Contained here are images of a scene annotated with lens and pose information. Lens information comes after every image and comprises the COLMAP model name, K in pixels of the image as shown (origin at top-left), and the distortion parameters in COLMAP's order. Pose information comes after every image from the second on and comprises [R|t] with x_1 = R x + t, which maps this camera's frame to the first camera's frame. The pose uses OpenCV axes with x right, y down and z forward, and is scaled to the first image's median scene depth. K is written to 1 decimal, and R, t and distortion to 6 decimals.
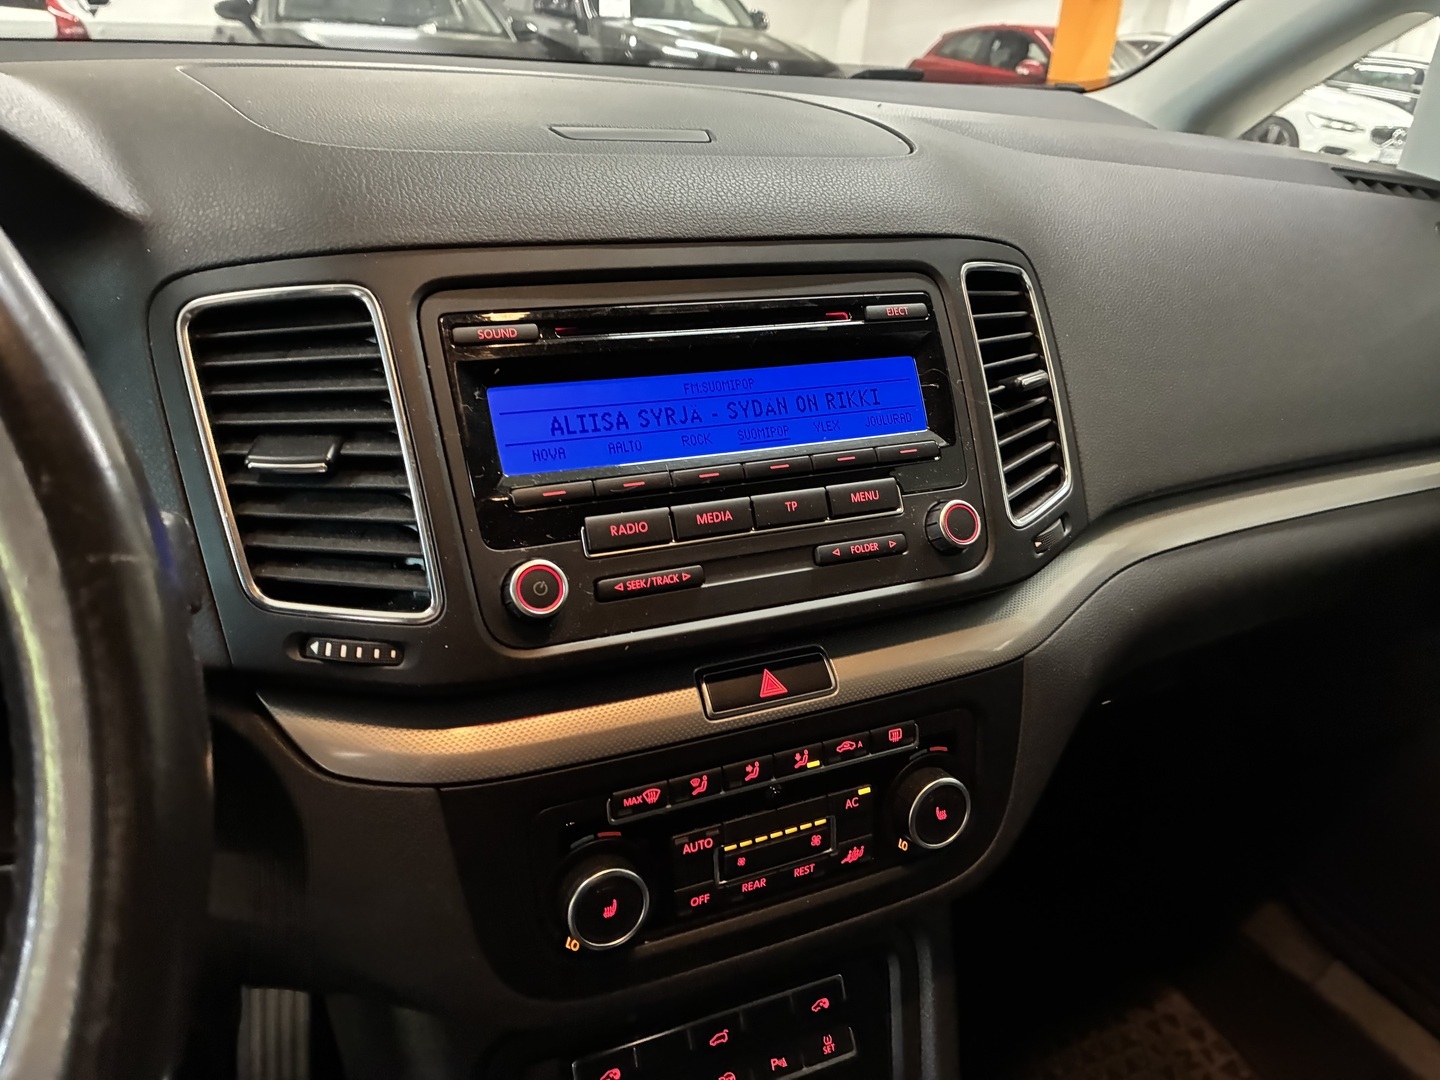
lens RADIAL K [[1097.4, 0, 753.9], [0, 1097.4, 526.2], [0, 0, 1]] dist [0.013359, -0.019313]
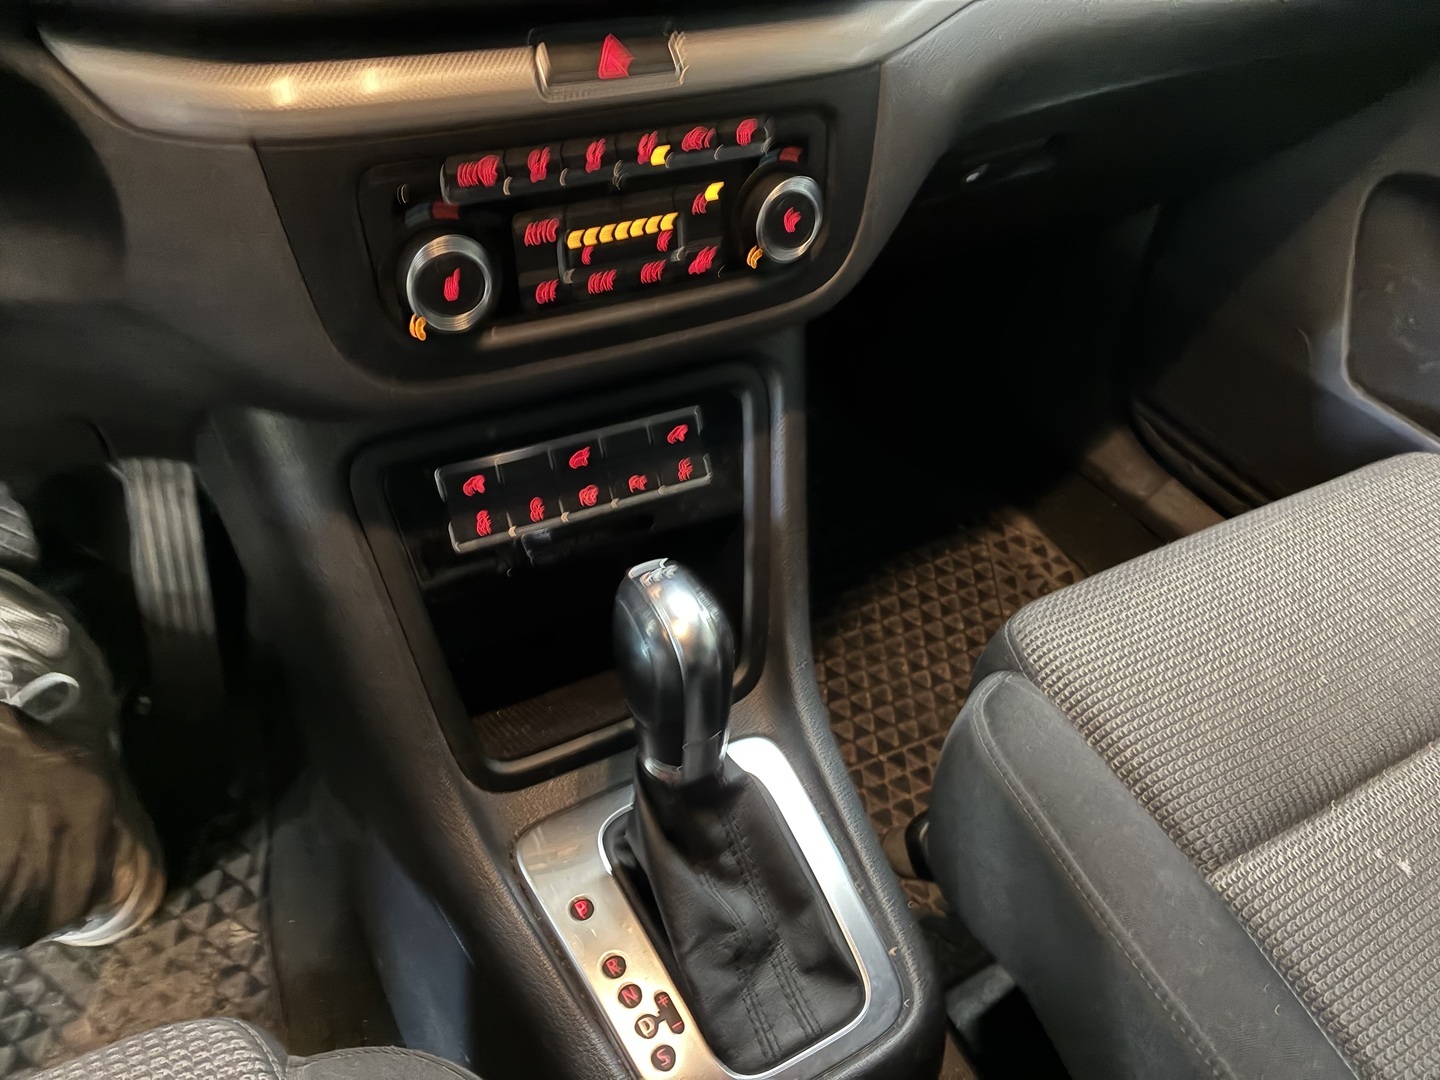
lens RADIAL K [[1097.4, 0, 730.4], [0, 1097.4, 532.4], [0, 0, 1]] dist [0.013359, -0.019313]
pose [[0.997557, -0.016893, 0.067789, 0.046151], [-0.005309, 0.949187, 0.314669, 0.227077], [-0.069660, -0.314260, 0.946778, -0.024723]]
